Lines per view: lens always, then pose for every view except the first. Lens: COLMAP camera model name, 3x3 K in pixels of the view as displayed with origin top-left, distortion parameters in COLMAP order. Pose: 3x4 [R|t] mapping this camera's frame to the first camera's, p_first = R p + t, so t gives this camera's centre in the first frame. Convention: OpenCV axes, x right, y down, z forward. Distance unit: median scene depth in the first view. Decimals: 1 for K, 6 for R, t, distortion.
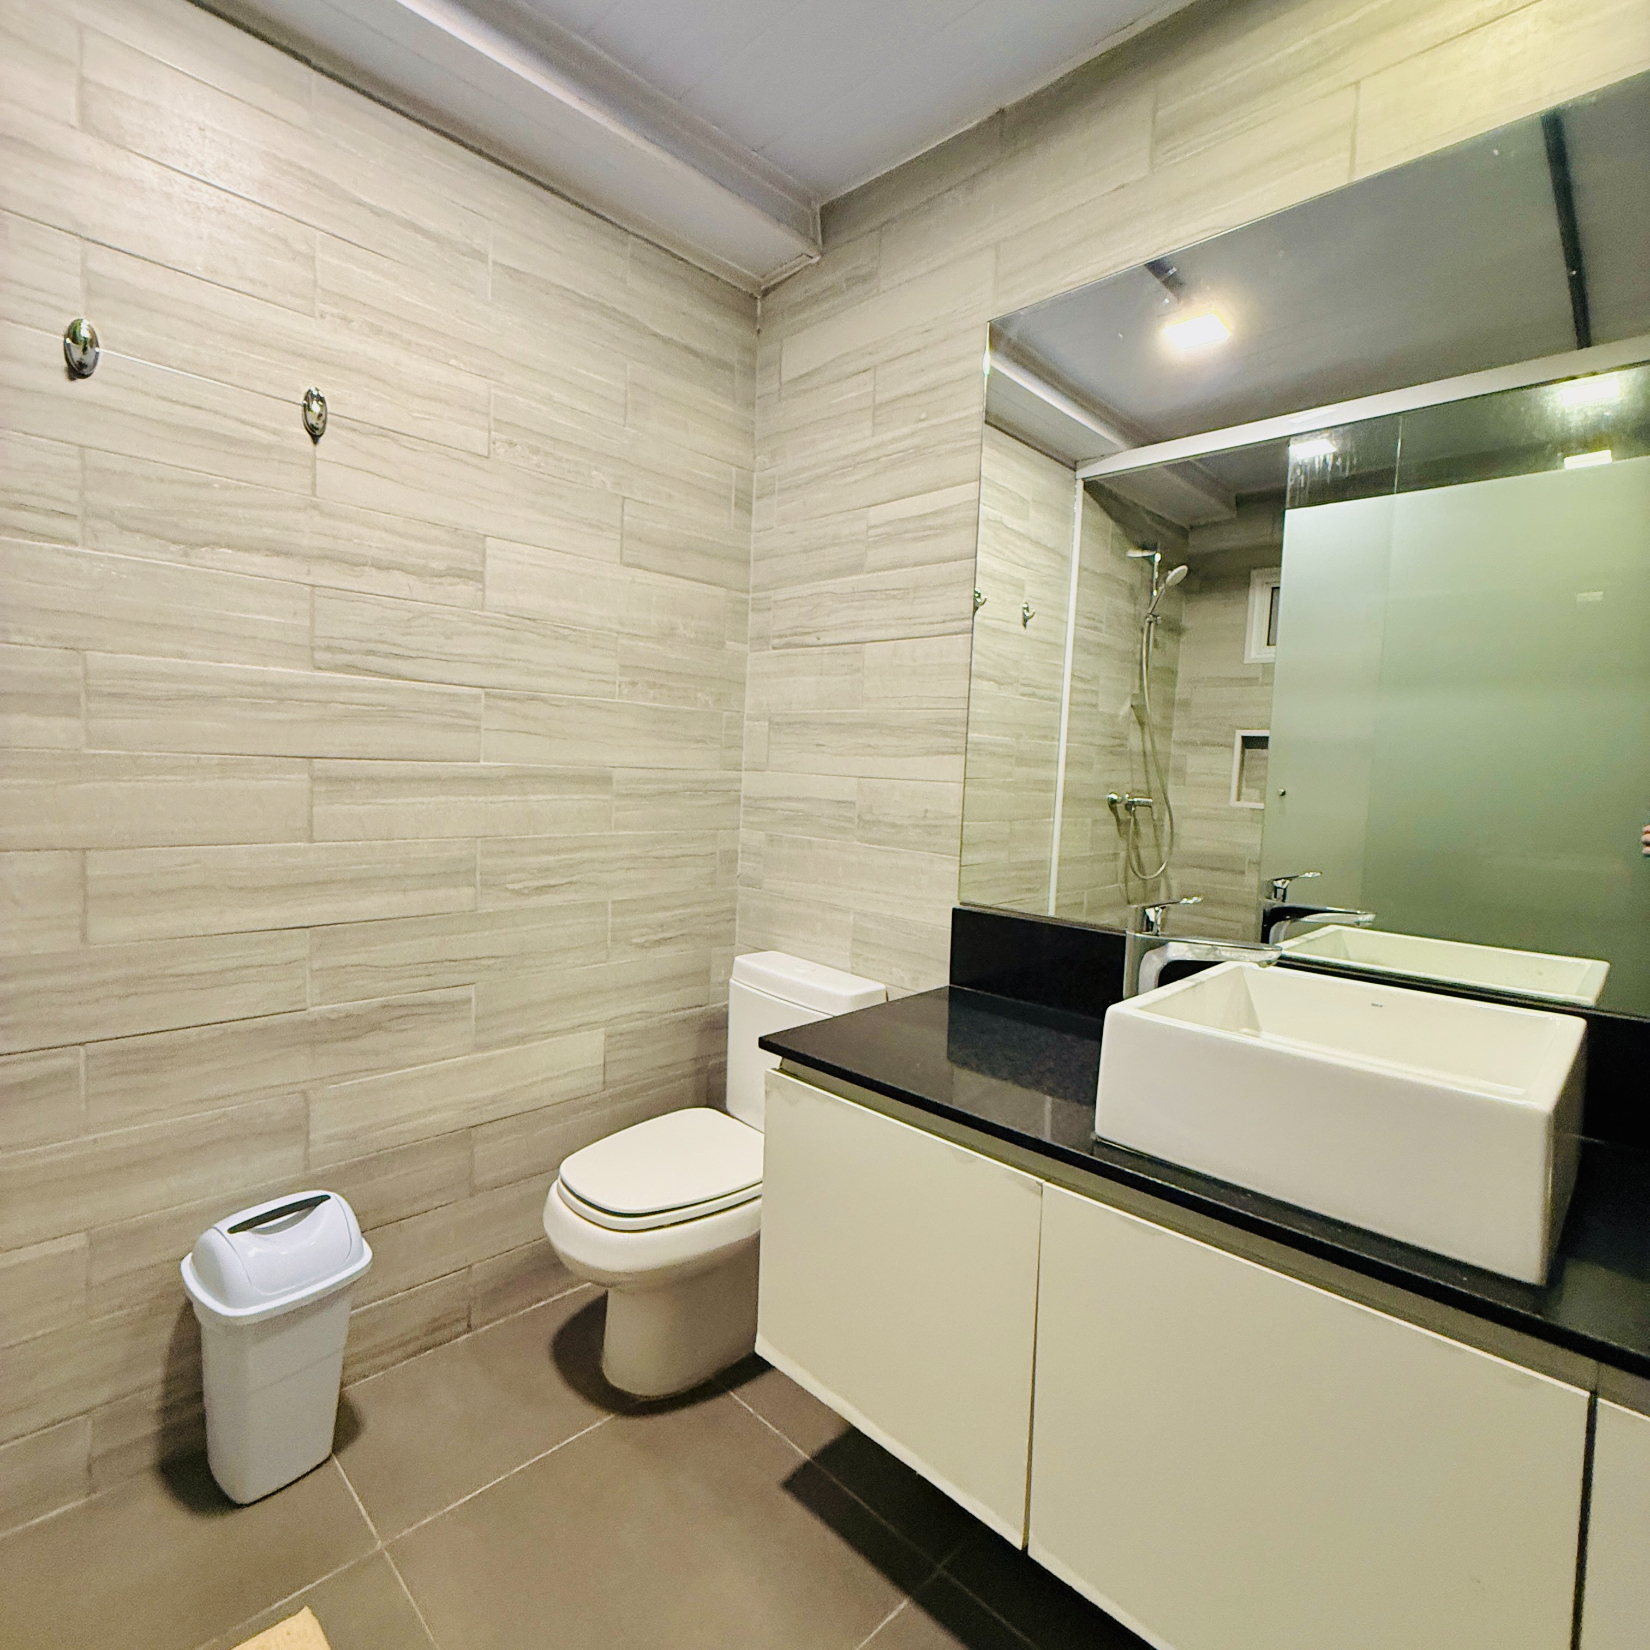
lens RADIAL K [[875.5, 0, 826.4], [0, 875.5, 815.5], [0, 0, 1]] dist [-0.002789, 0.000736]
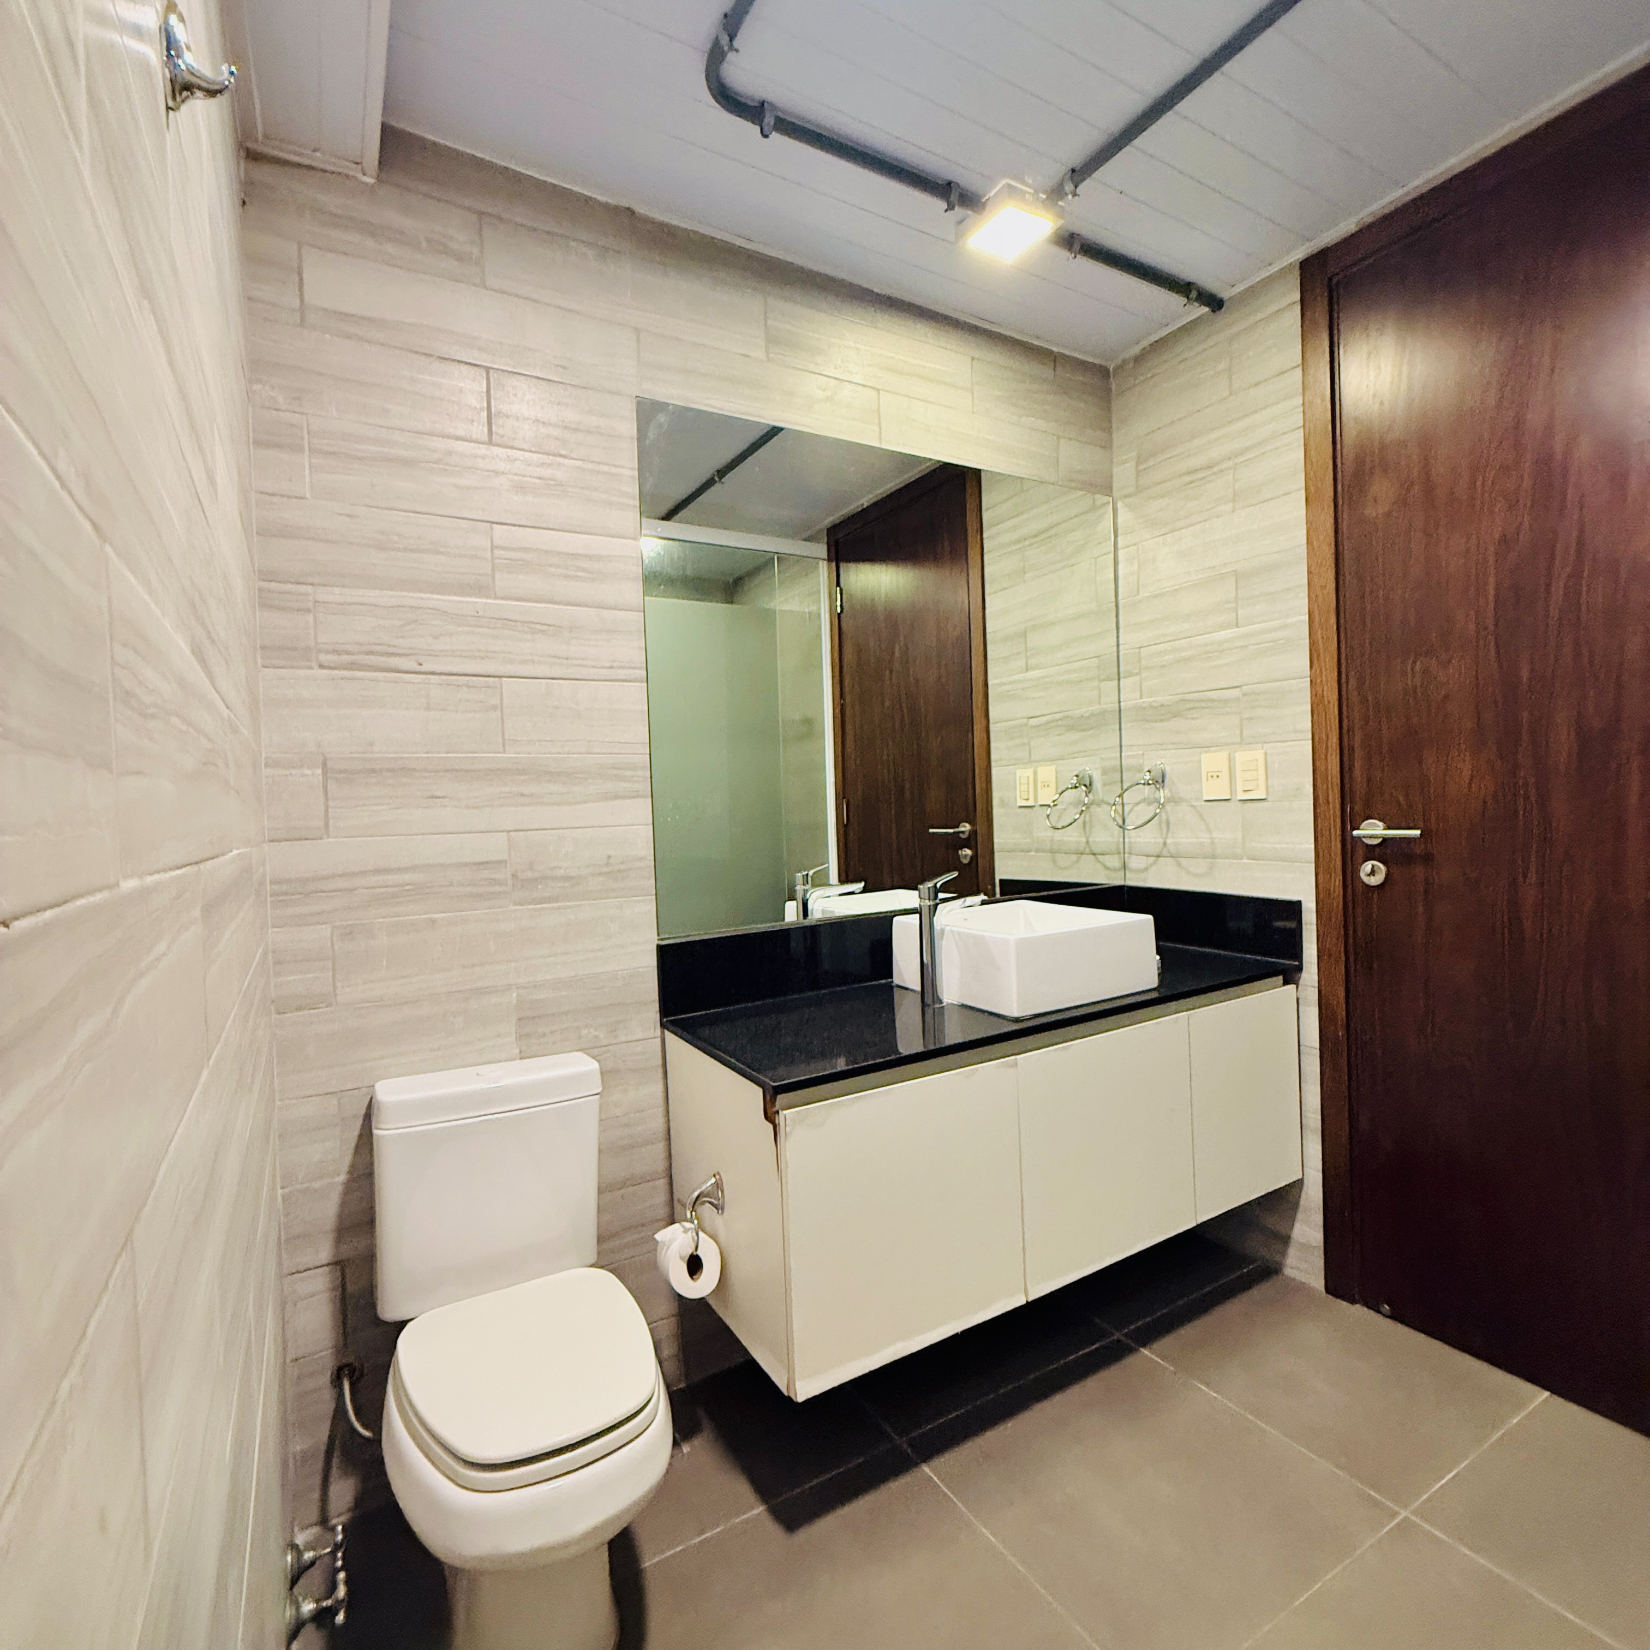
lens RADIAL K [[881.8, 0, 831.6], [0, 881.8, 803.5], [0, 0, 1]] dist [0.000108, 0.000072]
pose [[0.251935, -0.054983, 0.966181, -0.735727], [0.103557, 0.994184, 0.029573, -0.064740], [-0.962187, 0.092605, 0.256164, 0.473859]]
